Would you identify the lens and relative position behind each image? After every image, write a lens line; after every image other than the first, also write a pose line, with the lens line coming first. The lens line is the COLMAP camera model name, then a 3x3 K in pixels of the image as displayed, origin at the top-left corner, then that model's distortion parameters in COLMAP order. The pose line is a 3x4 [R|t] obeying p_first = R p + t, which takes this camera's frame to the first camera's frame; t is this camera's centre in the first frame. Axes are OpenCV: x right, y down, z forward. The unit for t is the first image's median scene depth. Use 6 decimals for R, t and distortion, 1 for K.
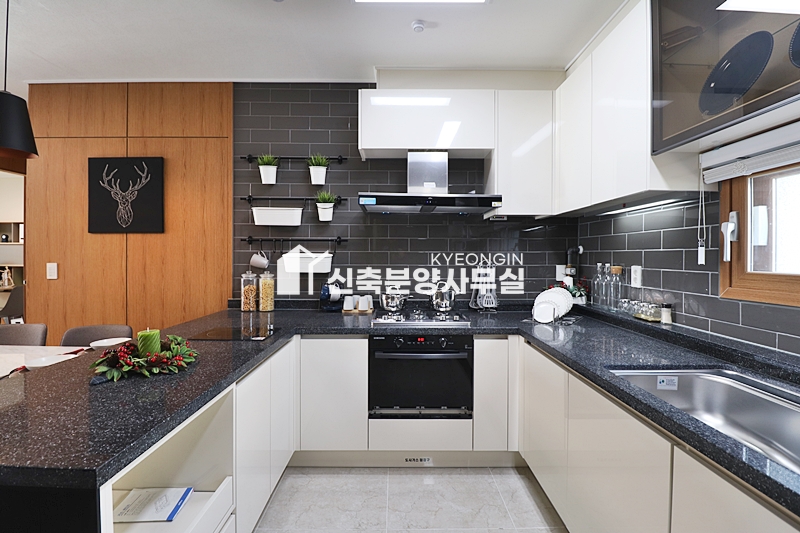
lens RADIAL K [[366.4, 0, 402.6], [0, 366.4, 264.2], [0, 0, 1]] dist [-0.008869, -0.005293]
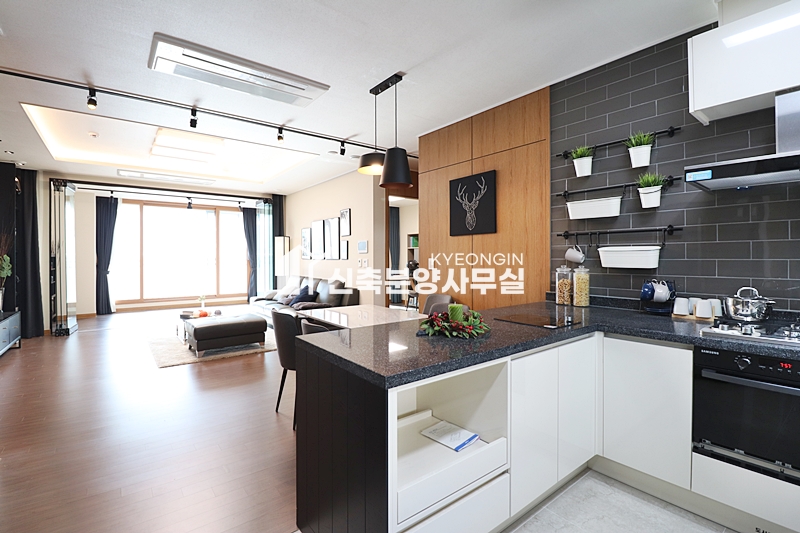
lens RADIAL K [[366.4, 0, 403.2], [0, 366.4, 265.6], [0, 0, 1]] dist [-0.008869, -0.005293]
pose [[0.614958, 0.010823, -0.788485, 0.114757], [-0.010171, 0.999931, 0.005792, 0.019232], [0.788494, 0.004458, 0.615026, 0.020100]]
